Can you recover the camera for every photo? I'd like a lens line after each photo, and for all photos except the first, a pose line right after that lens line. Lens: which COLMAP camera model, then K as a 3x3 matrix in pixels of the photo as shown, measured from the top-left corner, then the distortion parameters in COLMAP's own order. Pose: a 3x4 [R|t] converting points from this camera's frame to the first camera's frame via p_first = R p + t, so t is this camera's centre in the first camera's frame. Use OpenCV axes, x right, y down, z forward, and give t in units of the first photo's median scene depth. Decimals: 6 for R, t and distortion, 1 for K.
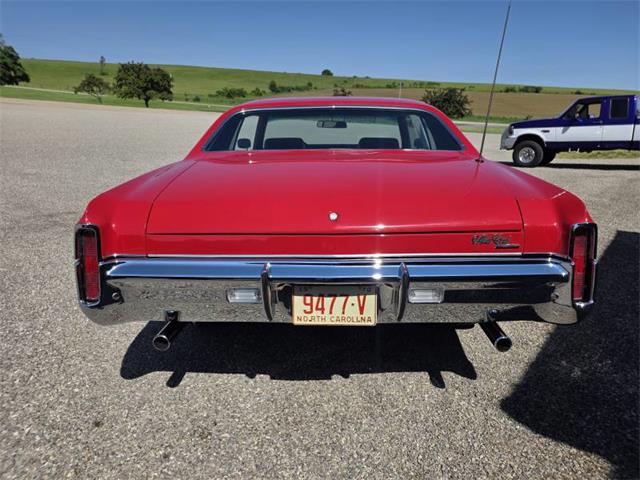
lens RADIAL K [[425.3, 0, 322.1], [0, 425.3, 239.0], [0, 0, 1]] dist [0.056322, -0.043232]
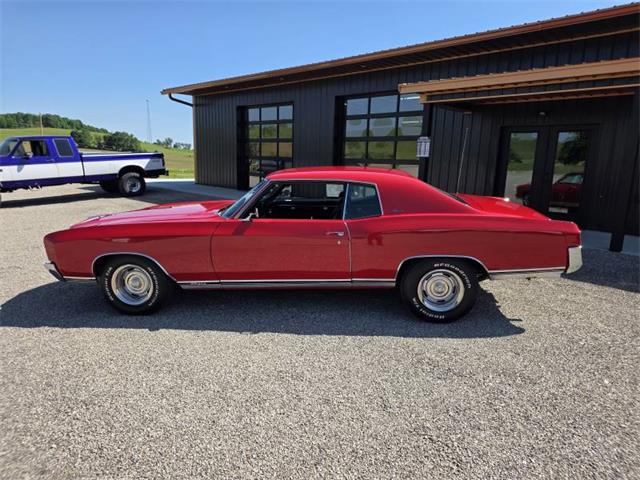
lens RADIAL K [[425.3, 0, 325.6], [0, 425.3, 241.6], [0, 0, 1]] dist [0.056322, -0.043232]
pose [[0.062541, -0.215795, 0.974434, -0.379445], [0.260866, 0.945938, 0.192742, -0.103809], [-0.963347, 0.242142, 0.115454, 0.260692]]
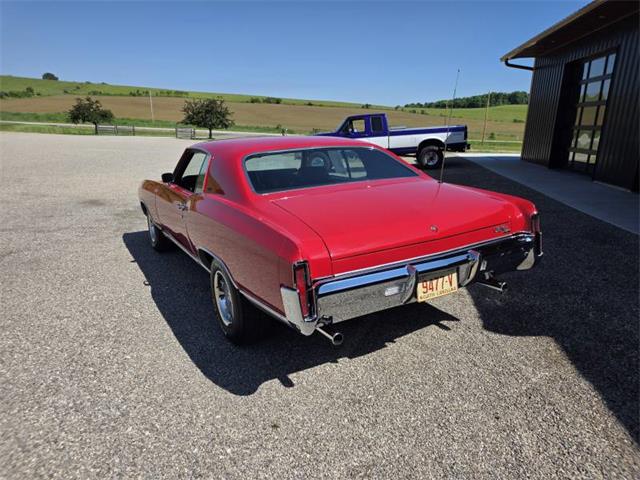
lens RADIAL K [[425.3, 0, 324.7], [0, 425.3, 240.9], [0, 0, 1]] dist [0.056322, -0.043232]
pose [[0.853769, -0.156727, 0.496504, -0.135787], [0.164315, 0.985991, 0.028689, -0.014720], [-0.494044, 0.057089, 0.867560, -0.022526]]
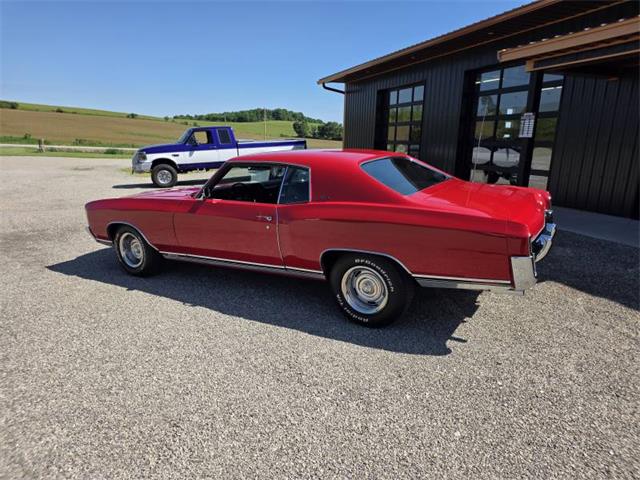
lens RADIAL K [[425.3, 0, 322.4], [0, 425.3, 244.0], [0, 0, 1]] dist [0.056322, -0.043232]
pose [[0.498841, -0.224444, 0.837127, -0.311136], [0.247101, 0.962629, 0.110846, -0.051804], [-0.830722, 0.151560, 0.535659, 0.090346]]
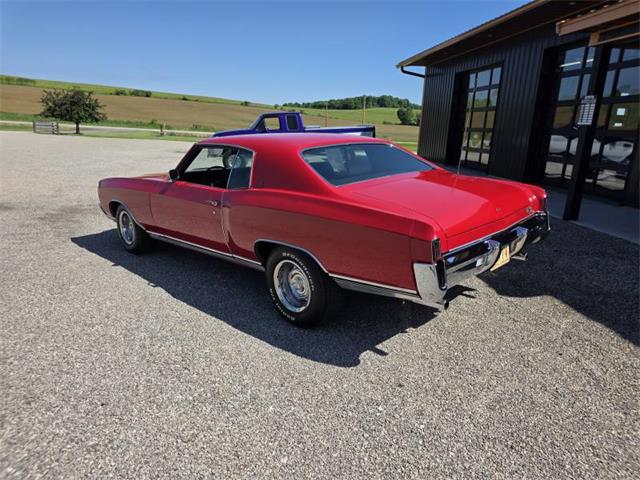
lens RADIAL K [[425.3, 0, 325.6], [0, 425.3, 242.5], [0, 0, 1]] dist [0.056322, -0.043232]
pose [[0.681728, -0.202675, 0.702972, -0.231403], [0.202036, 0.975651, 0.085362, -0.028345], [-0.703156, 0.083832, 0.706077, 0.021930]]
